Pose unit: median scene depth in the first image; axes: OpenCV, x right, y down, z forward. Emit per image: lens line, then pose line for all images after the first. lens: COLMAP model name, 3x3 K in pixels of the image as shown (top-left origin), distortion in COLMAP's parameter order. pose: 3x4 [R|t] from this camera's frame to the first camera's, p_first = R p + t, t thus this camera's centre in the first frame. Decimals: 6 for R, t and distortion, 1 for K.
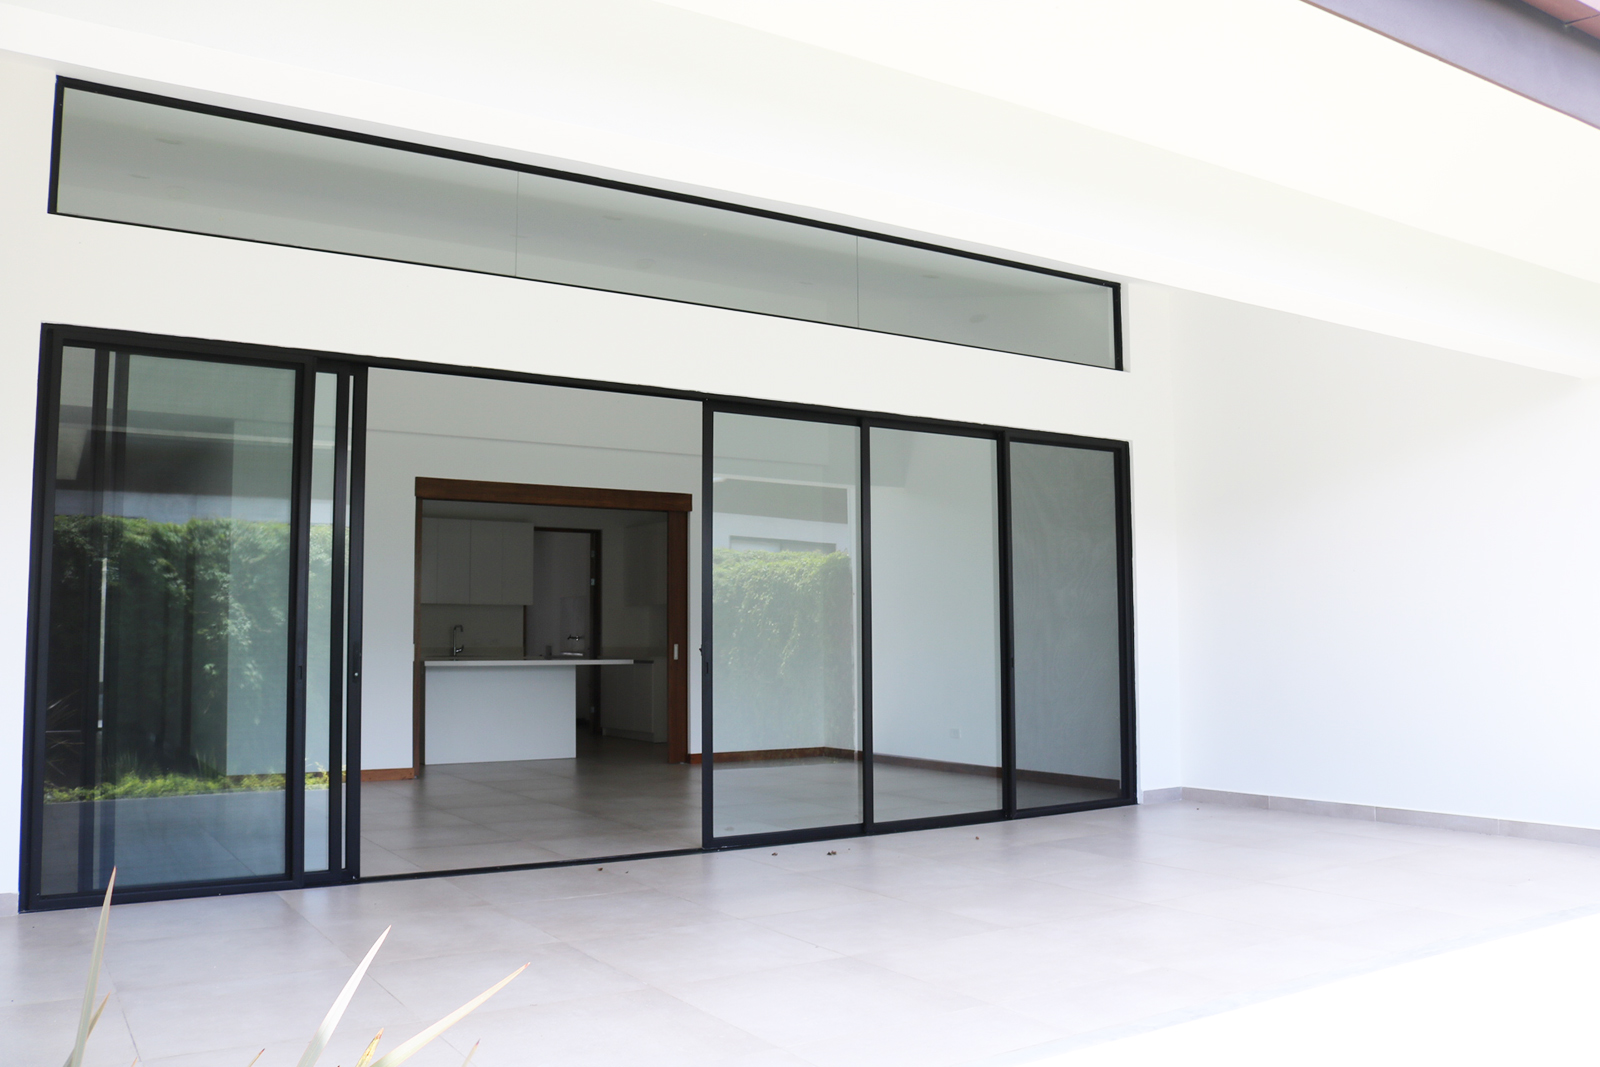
lens RADIAL K [[1304.6, 0, 800.0], [0, 1304.6, 533.5], [0, 0, 1]] dist [-0.002506, 0.001998]
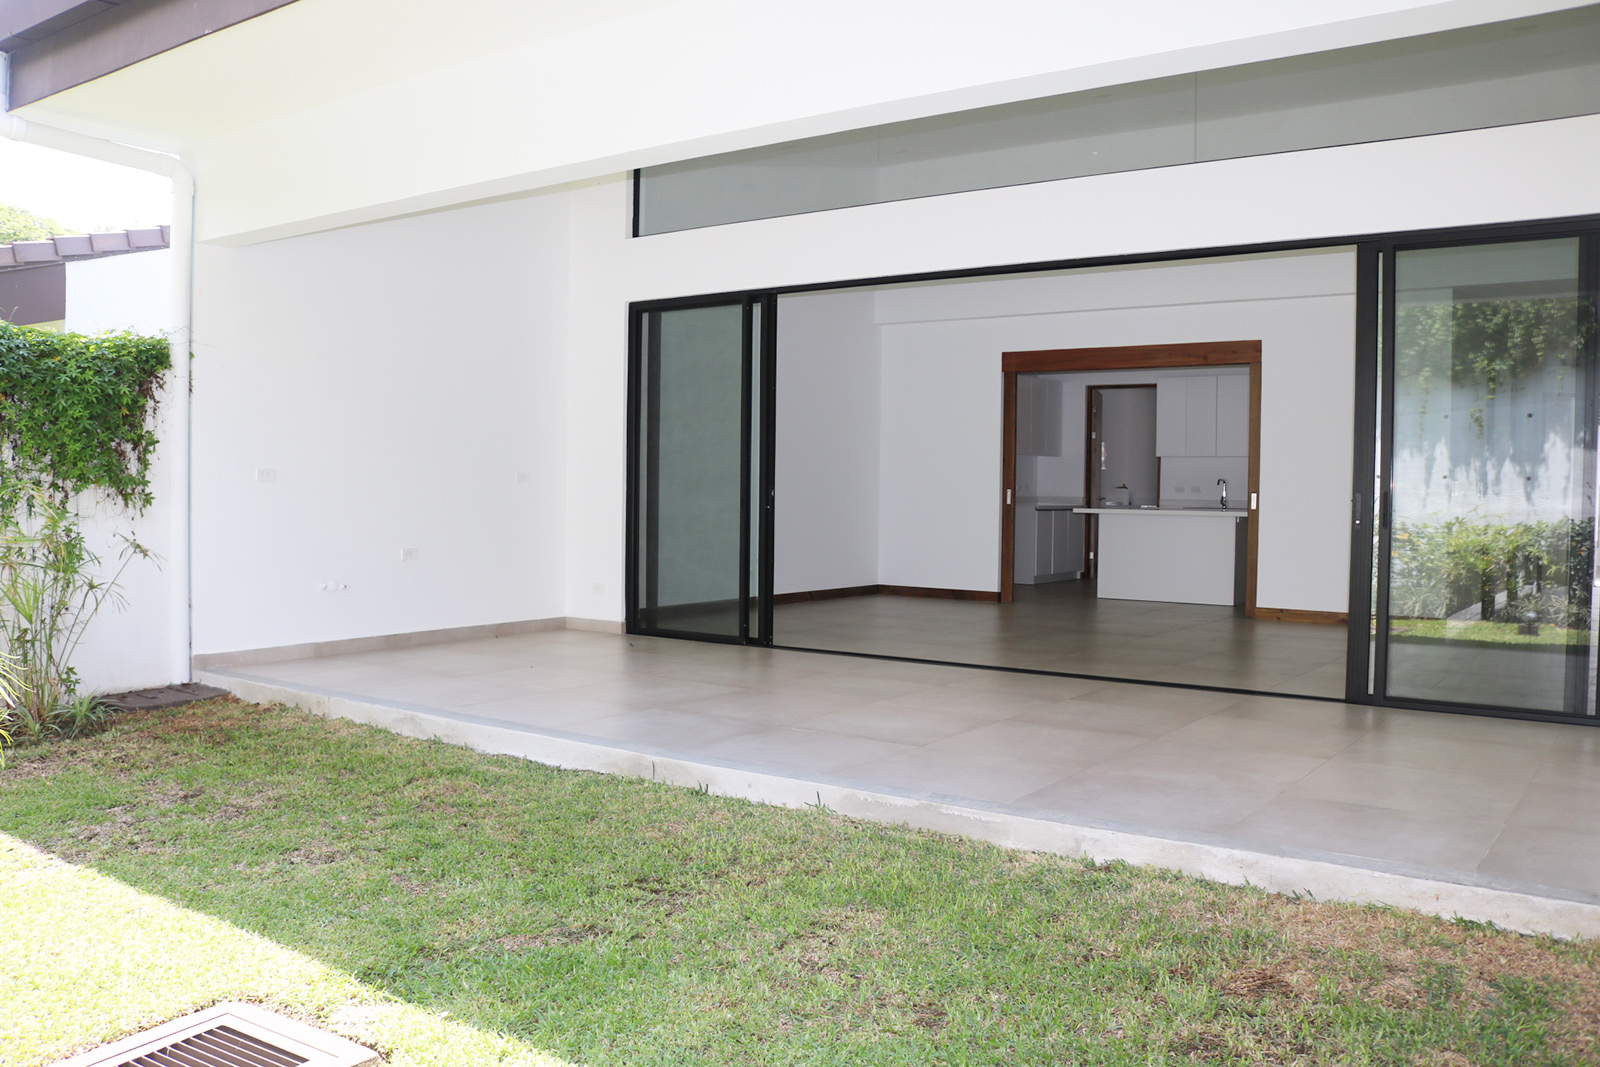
lens RADIAL K [[1304.6, 0, 800.0], [0, 1304.6, 533.5], [0, 0, 1]] dist [-0.002506, 0.001998]
pose [[0.410764, 0.031712, -0.911190, 1.018856], [0.056973, 0.996549, 0.060366, 0.050173], [0.909960, -0.076710, 0.407540, 0.429111]]
